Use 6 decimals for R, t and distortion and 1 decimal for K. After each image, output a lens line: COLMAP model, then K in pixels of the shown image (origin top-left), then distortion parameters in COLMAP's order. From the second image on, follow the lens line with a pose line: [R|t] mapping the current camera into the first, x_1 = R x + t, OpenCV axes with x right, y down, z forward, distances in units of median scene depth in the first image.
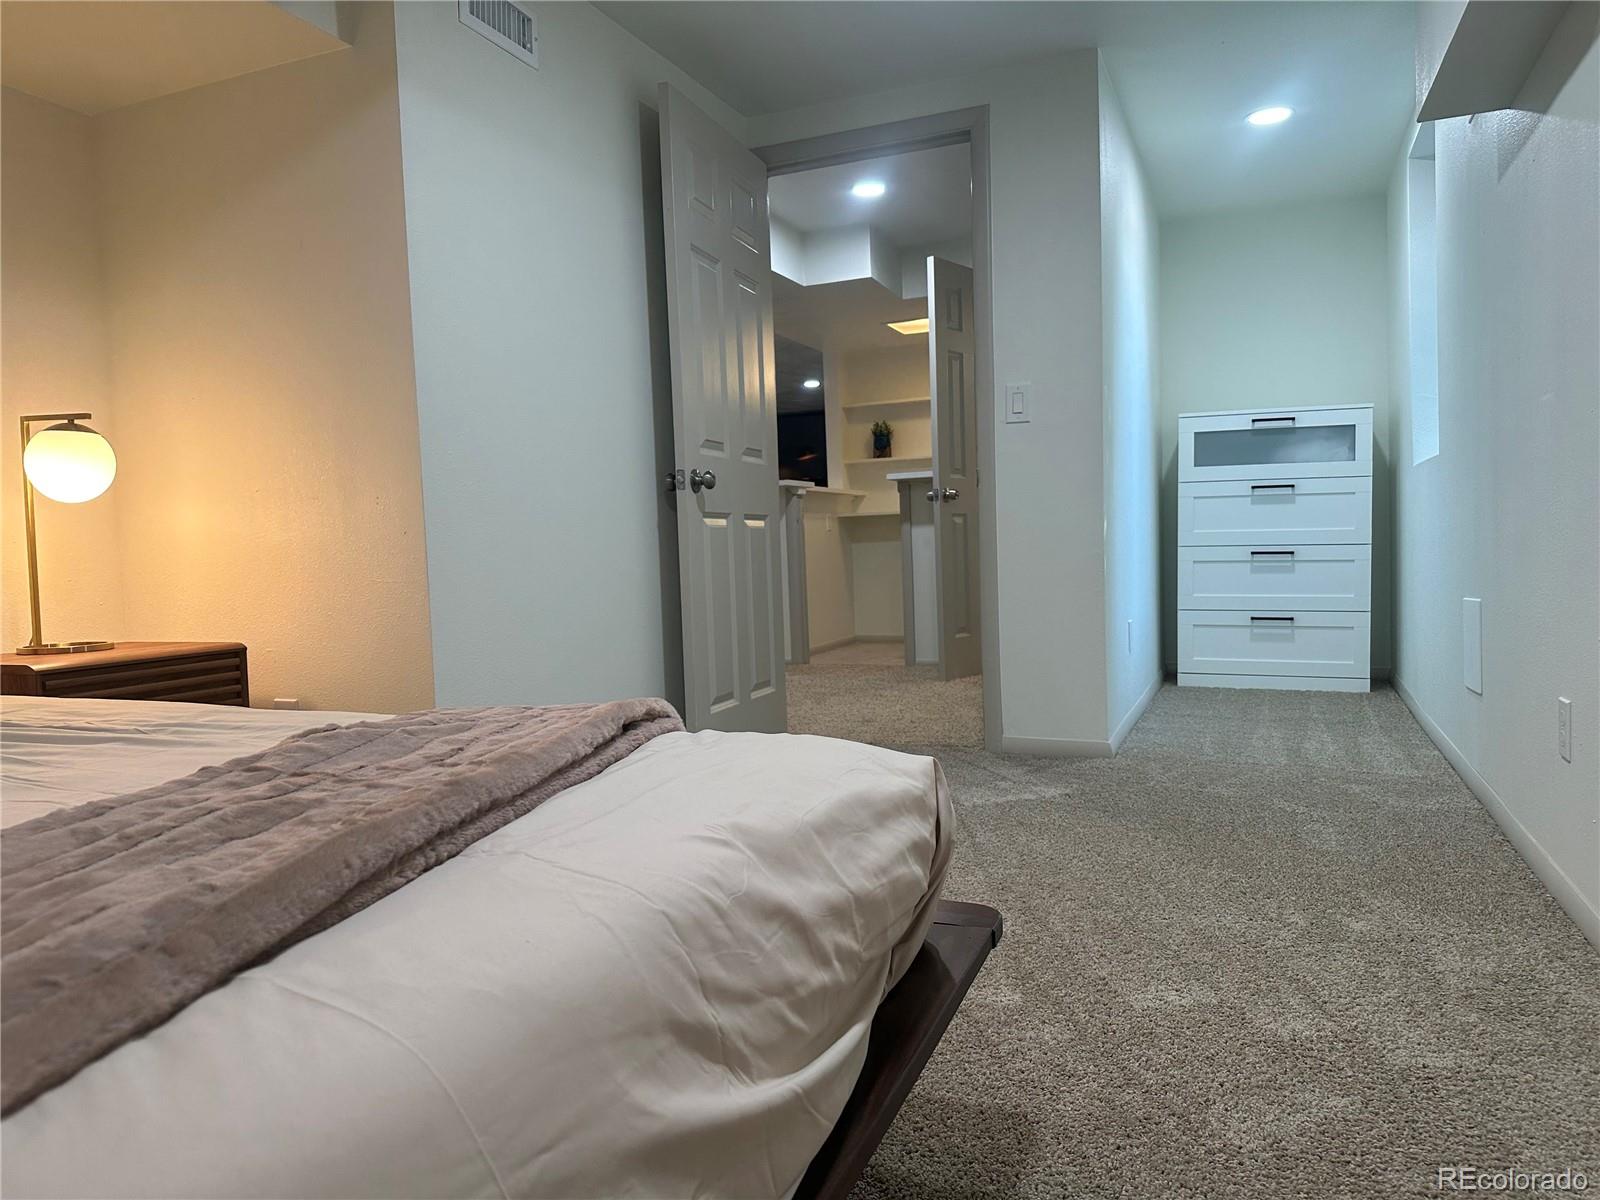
lens RADIAL K [[1125.8, 0, 796.3], [0, 1125.8, 592.8], [0, 0, 1]] dist [0.054403, -0.034656]
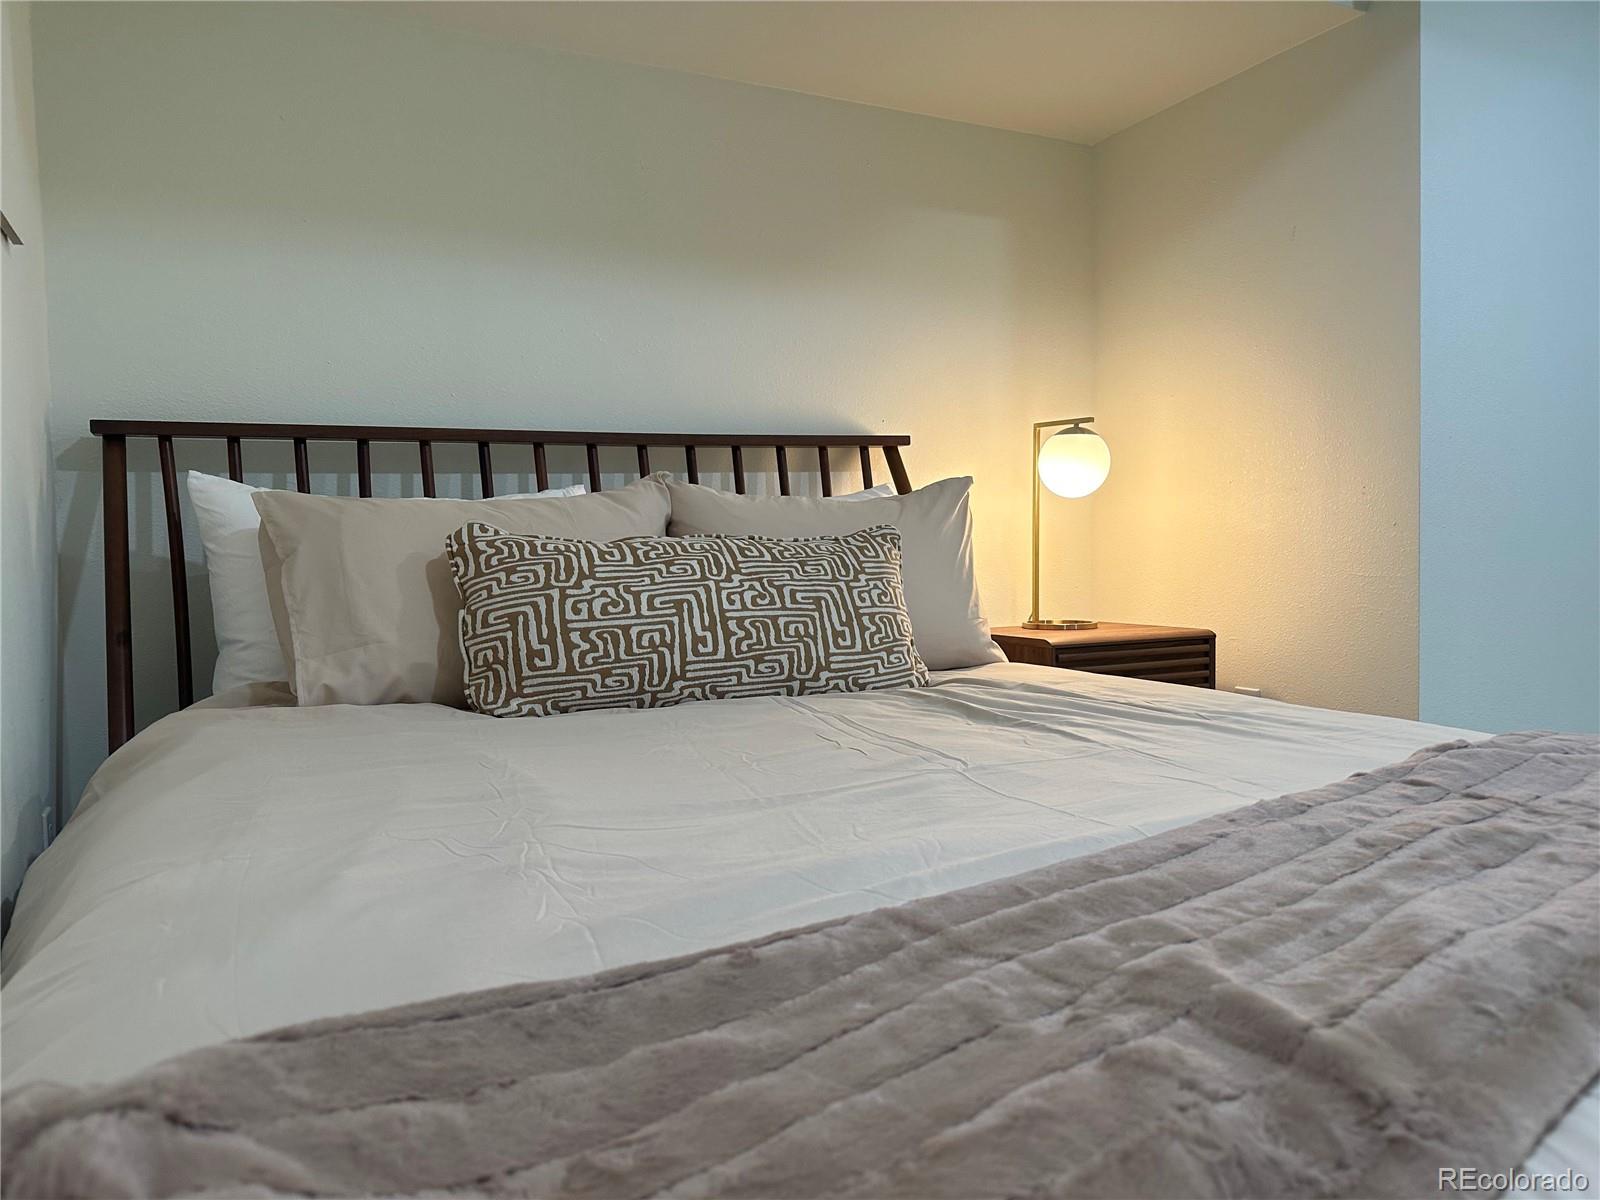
lens RADIAL K [[1125.8, 0, 796.3], [0, 1125.8, 592.8], [0, 0, 1]] dist [0.054403, -0.034656]
pose [[0.775228, 0.041763, -0.630299, -0.167026], [-0.029989, 0.999120, 0.029316, -0.011078], [0.630969, -0.003824, 0.775799, -0.048102]]
